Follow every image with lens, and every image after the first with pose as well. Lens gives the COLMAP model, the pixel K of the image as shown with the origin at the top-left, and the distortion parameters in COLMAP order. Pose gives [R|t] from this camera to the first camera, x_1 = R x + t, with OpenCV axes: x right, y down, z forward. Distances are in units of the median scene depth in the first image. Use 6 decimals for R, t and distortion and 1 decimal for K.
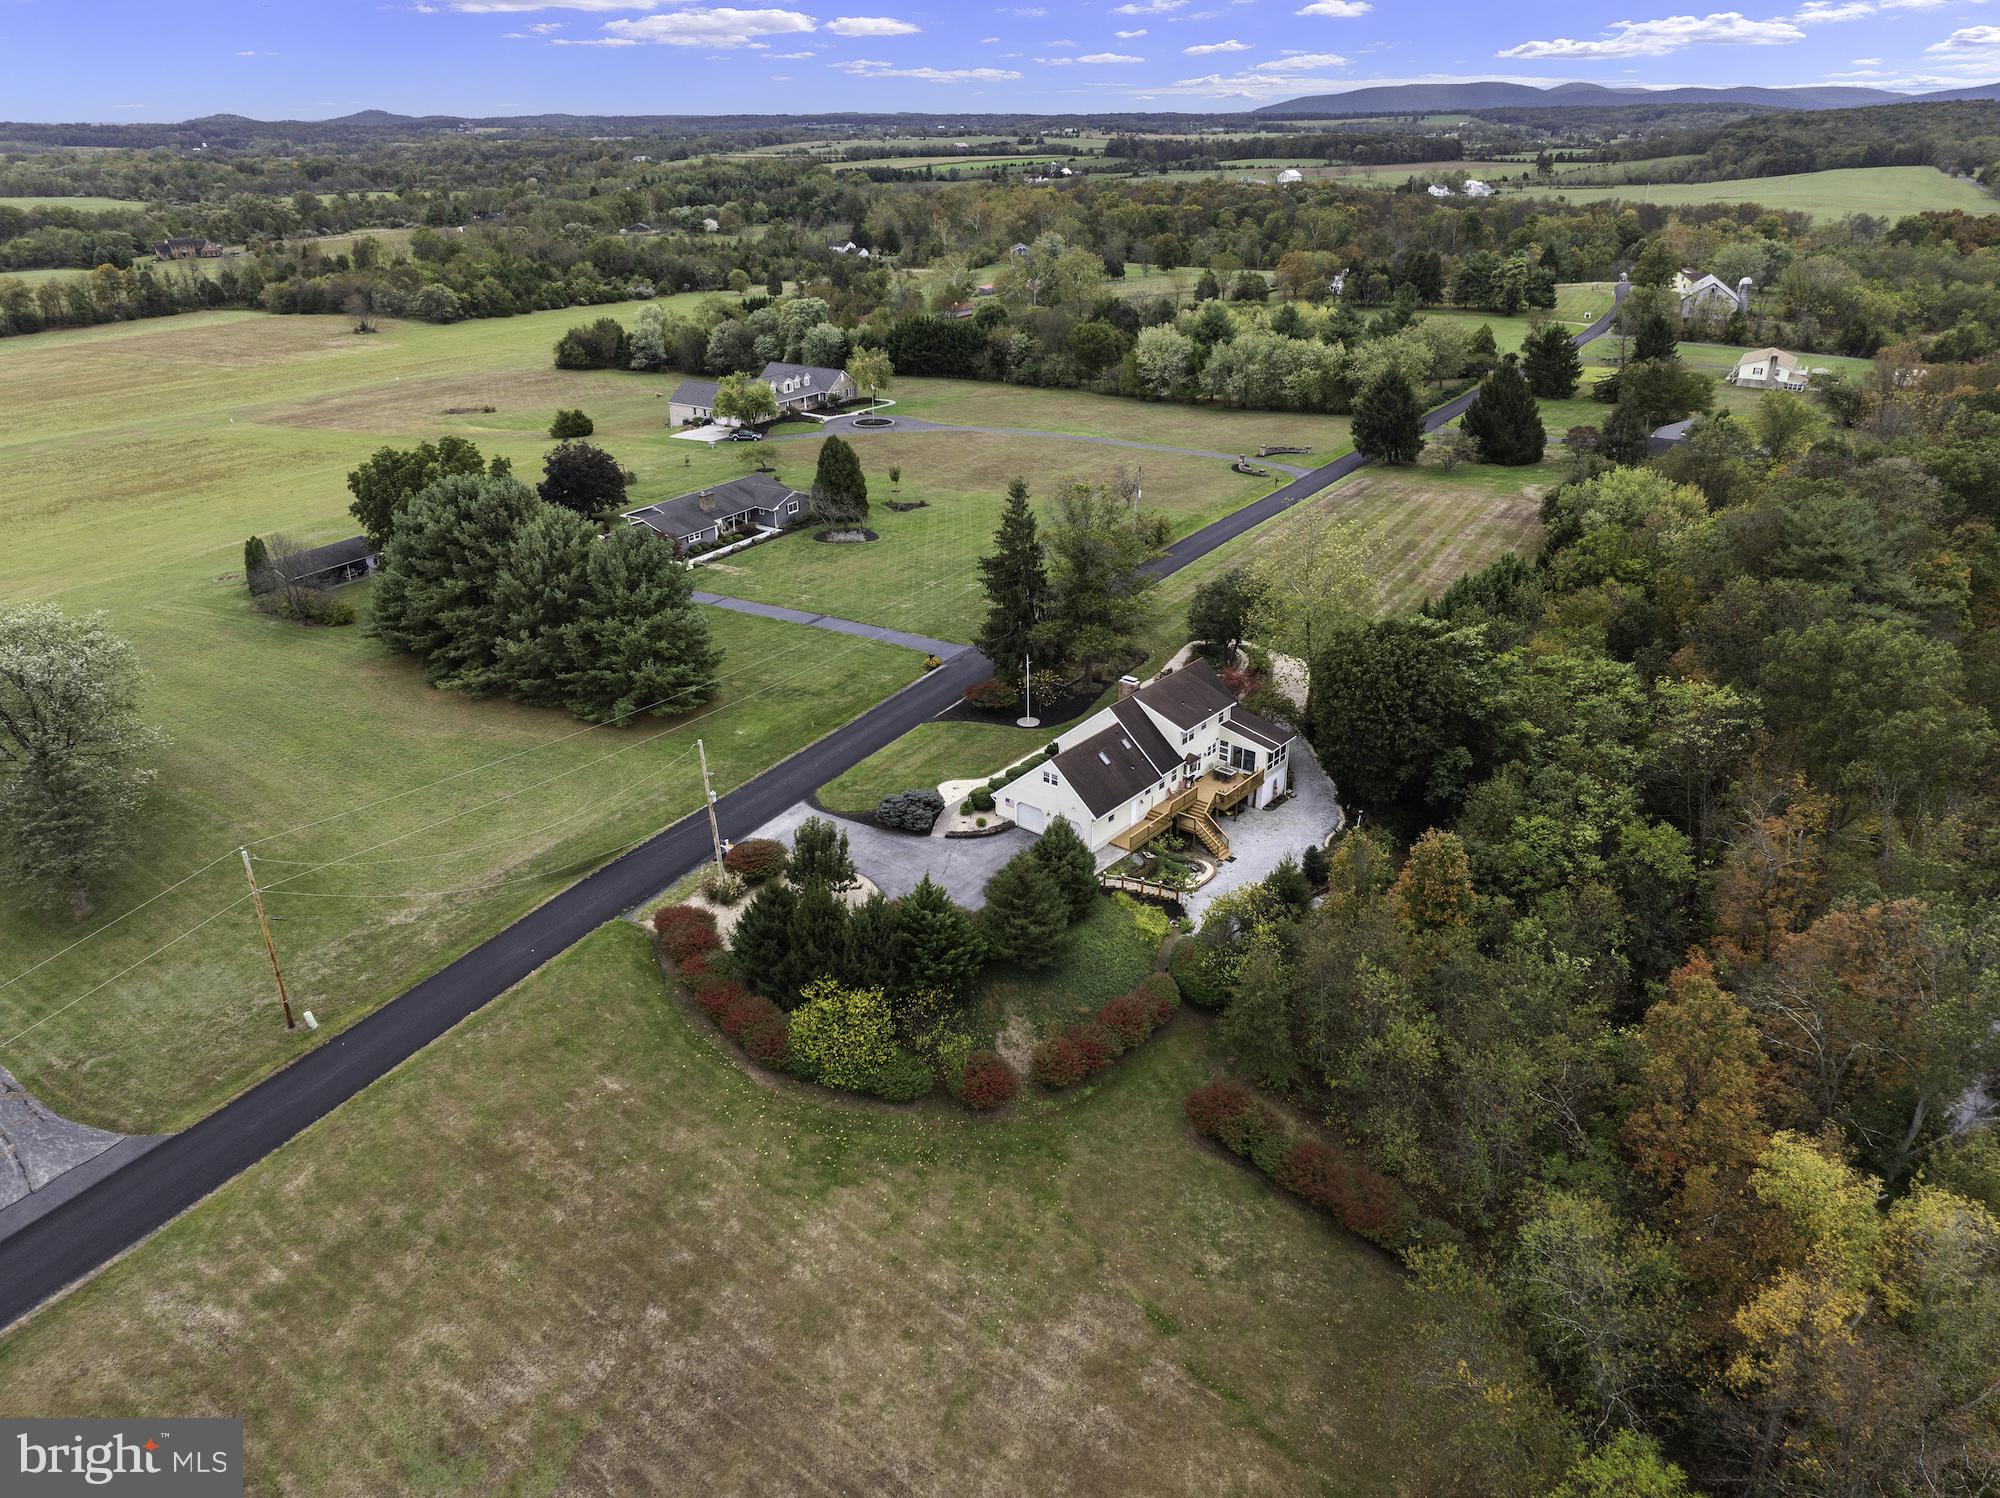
lens RADIAL K [[1405.7, 0, 1011.2], [0, 1405.7, 738.7], [0, 0, 1]] dist [-0.031650, -0.003939]
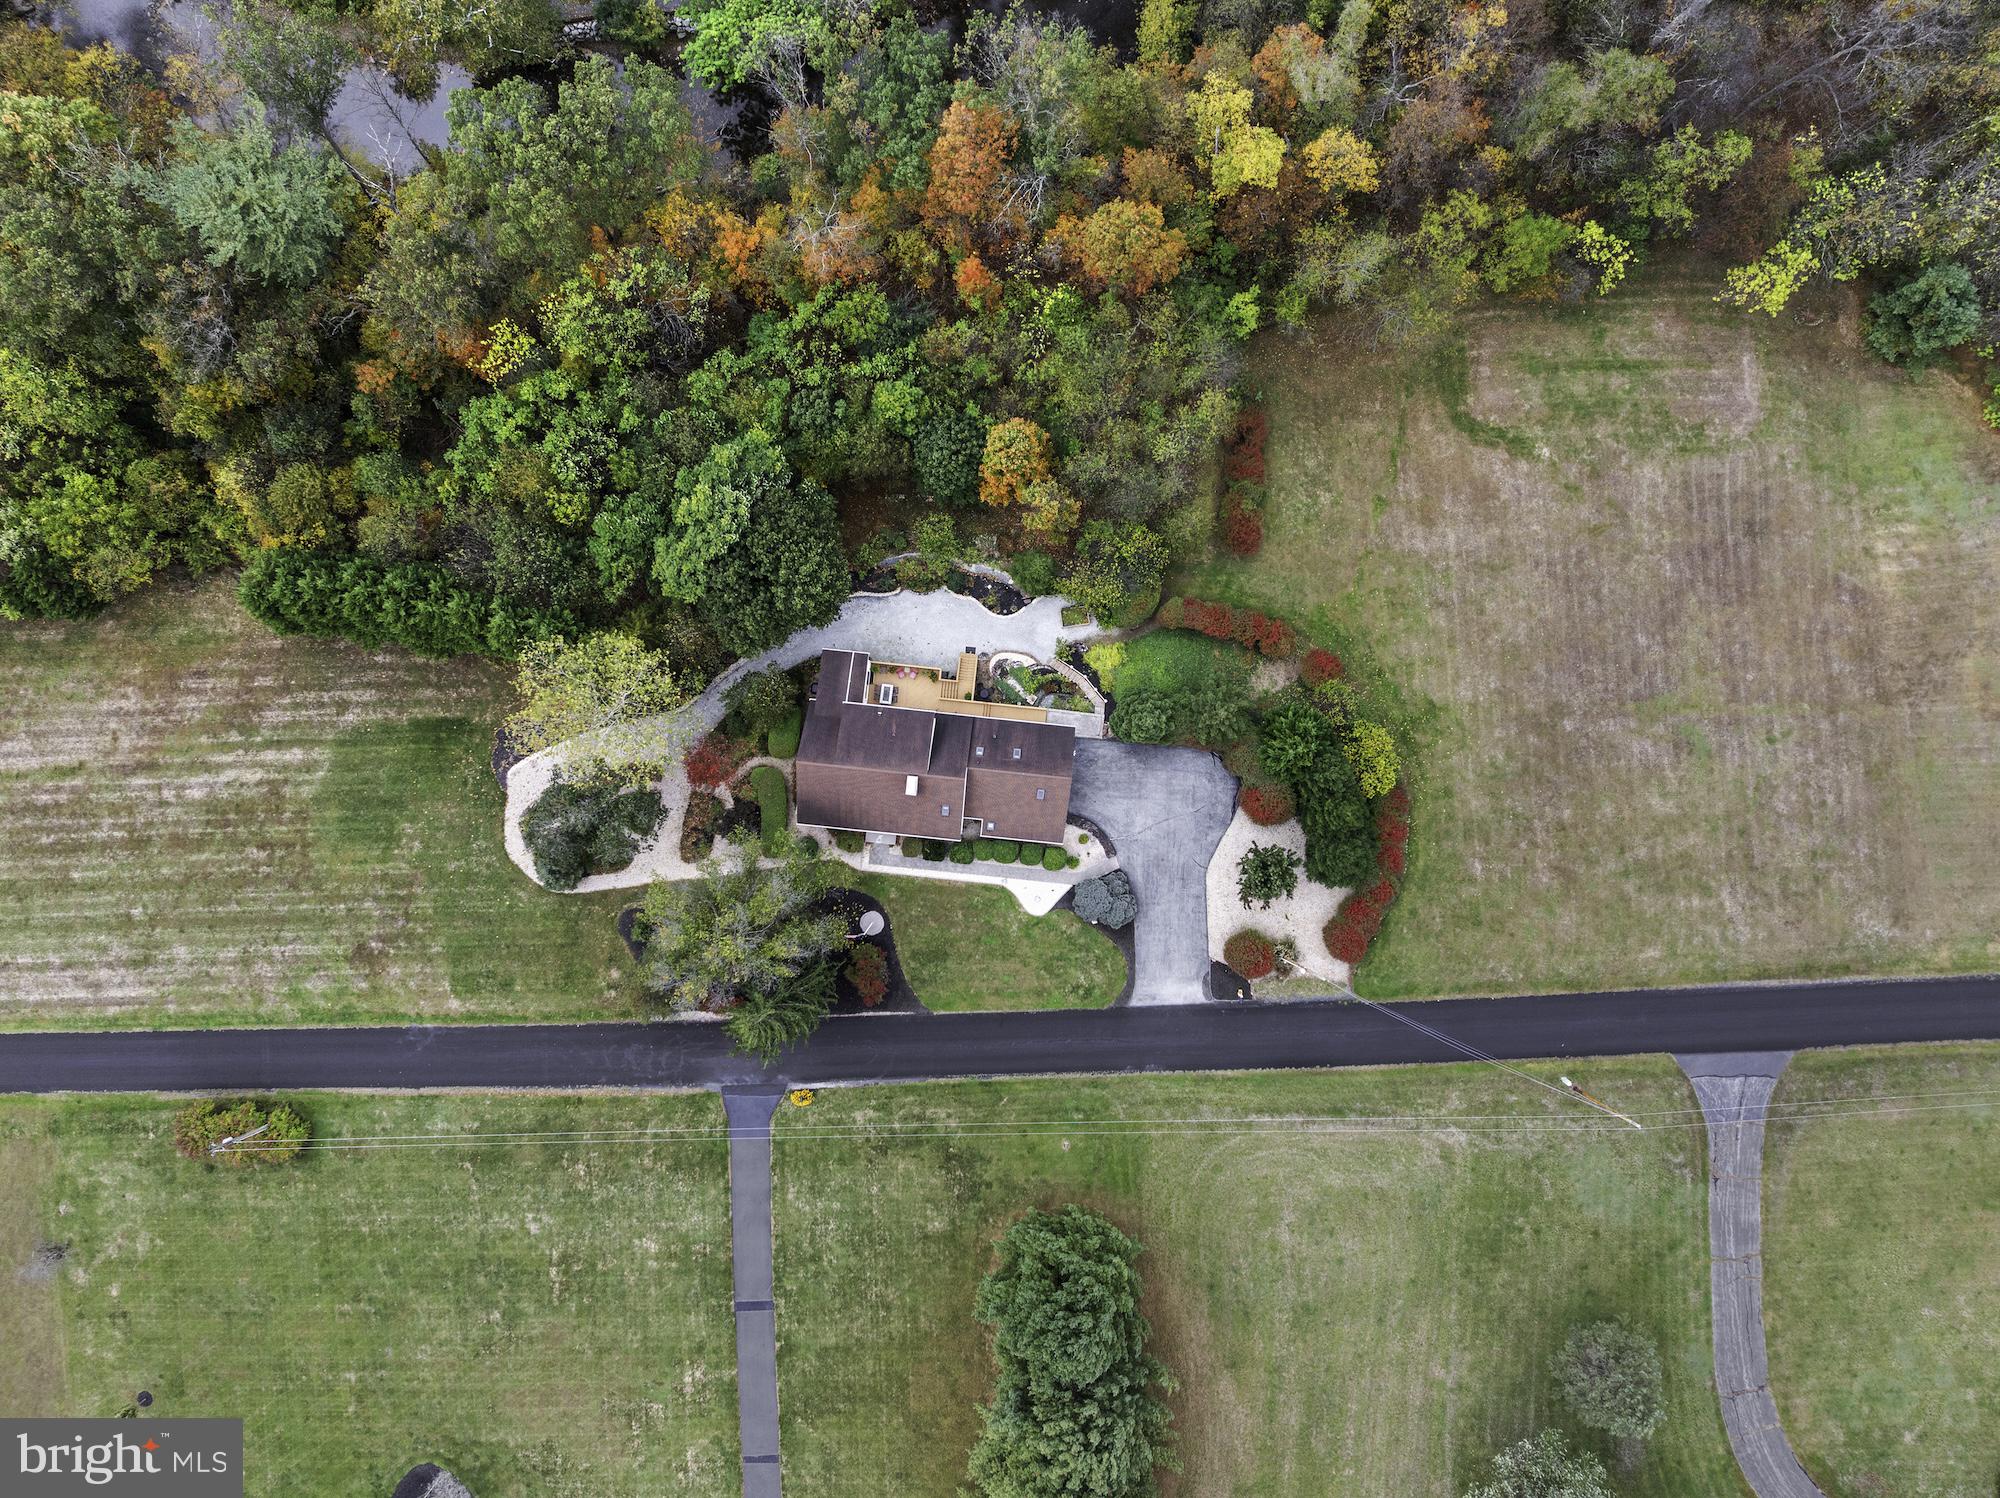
lens RADIAL K [[1405.7, 0, 1011.2], [0, 1405.7, 738.7], [0, 0, 1]] dist [-0.031650, -0.003939]
pose [[-0.542608, -0.839980, 0.003192, 0.073235], [0.345203, -0.219525, 0.912493, -0.957973], [-0.765775, 0.496228, 0.409080, 0.533900]]
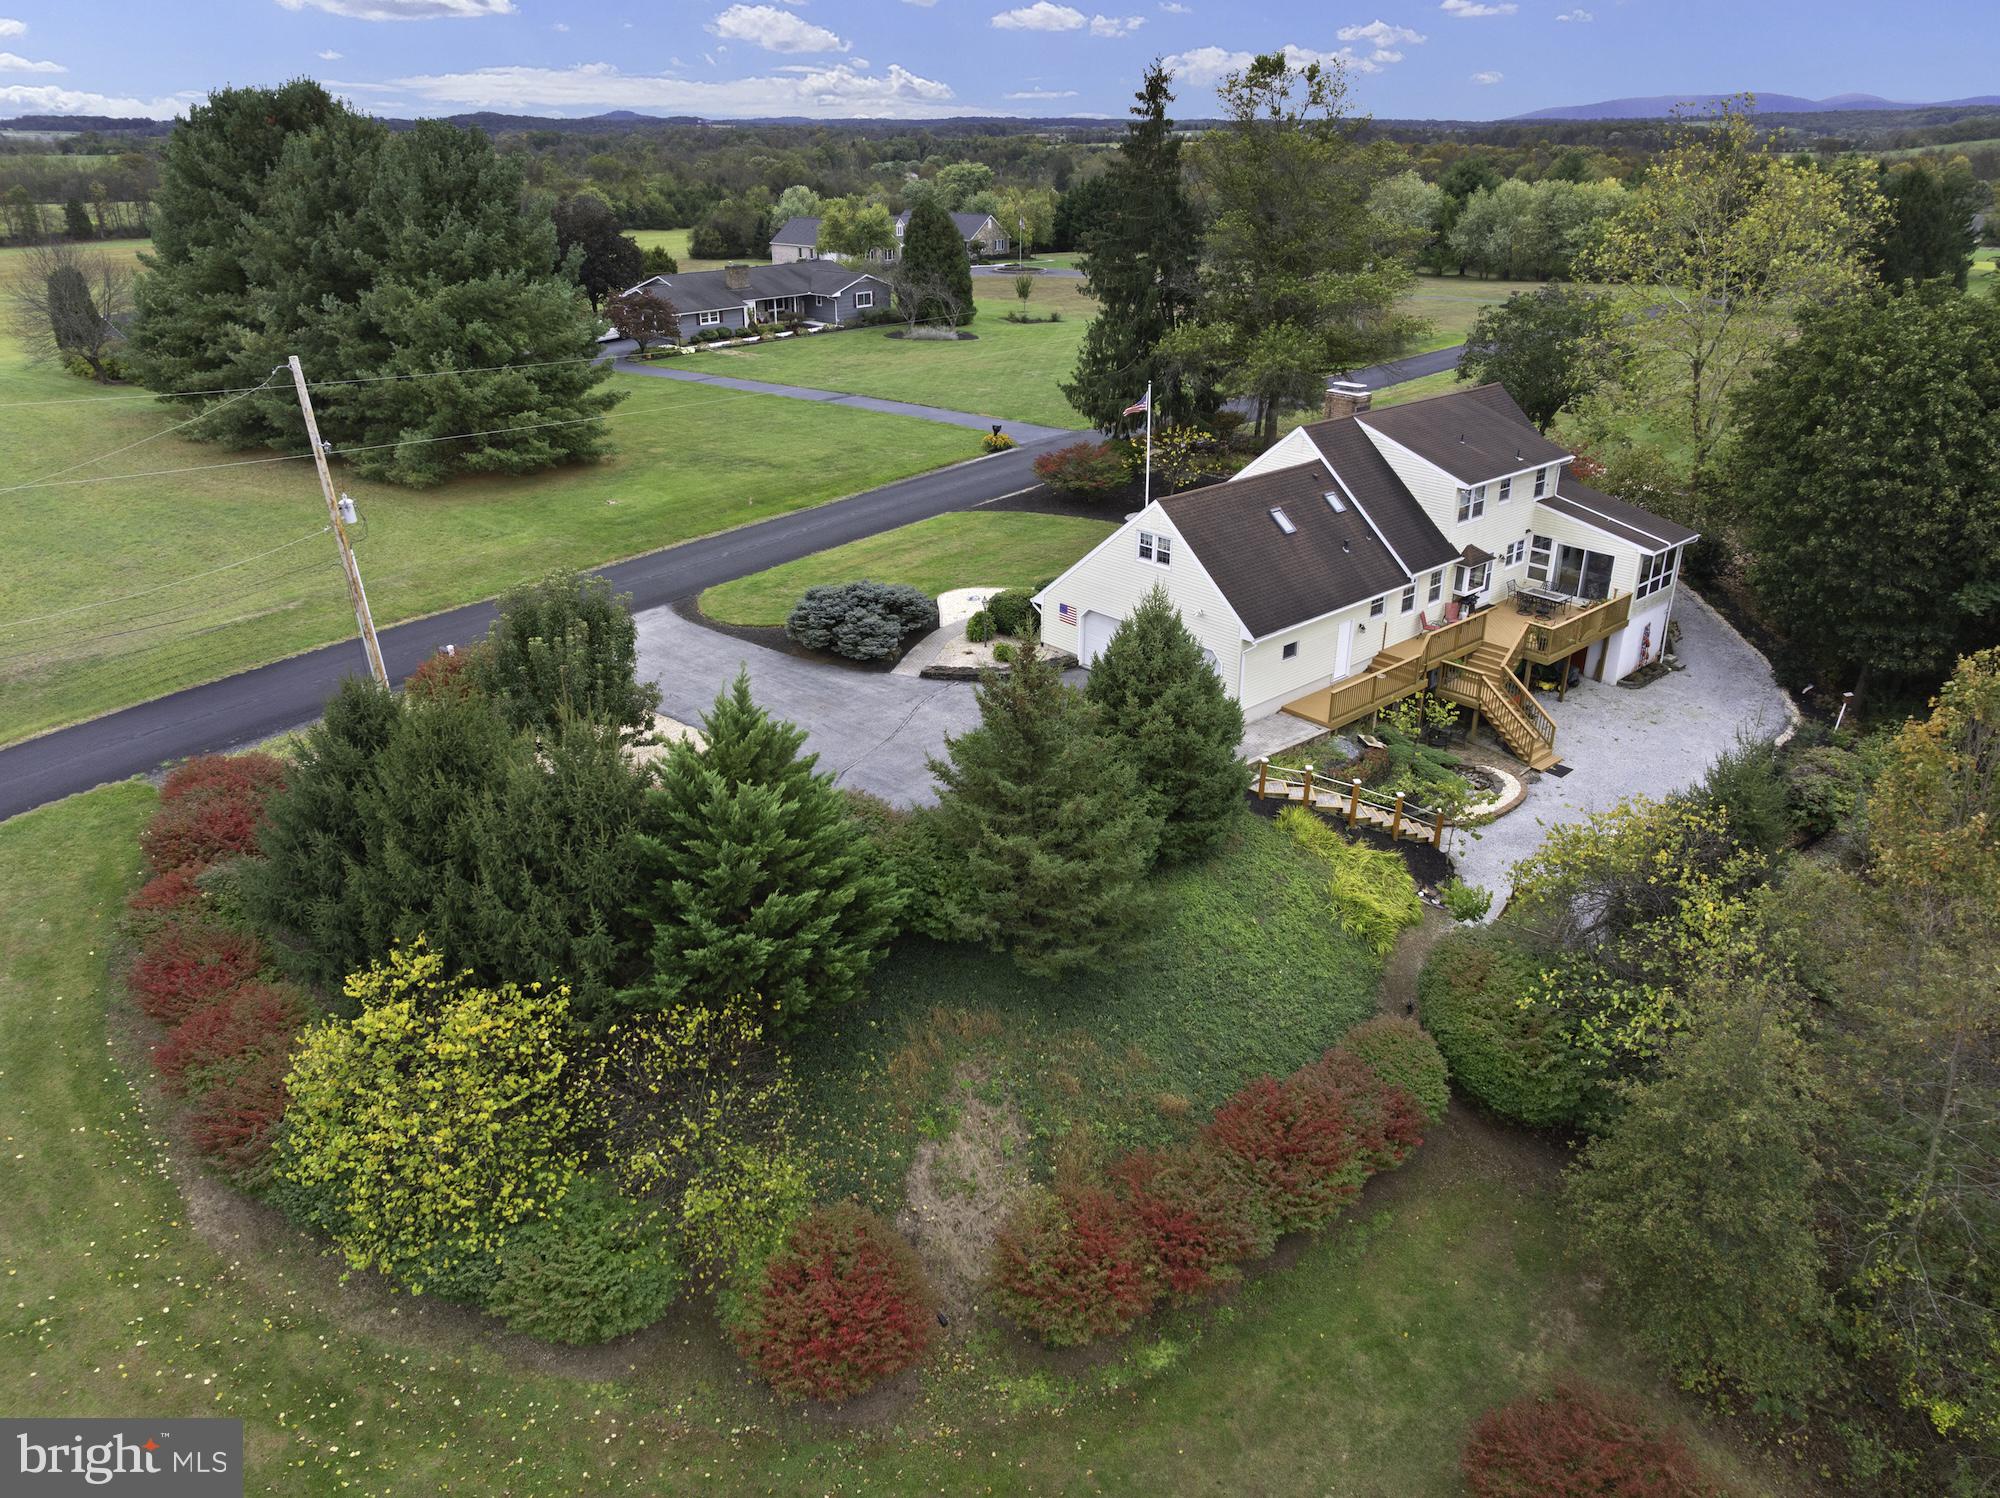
lens RADIAL K [[1405.7, 0, 1011.2], [0, 1405.7, 738.7], [0, 0, 1]] dist [-0.031650, -0.003939]
pose [[0.988745, 0.063899, -0.135278, 0.044535], [-0.064809, 0.997895, -0.002334, 0.087125], [0.134844, 0.011075, 0.990805, 0.534764]]
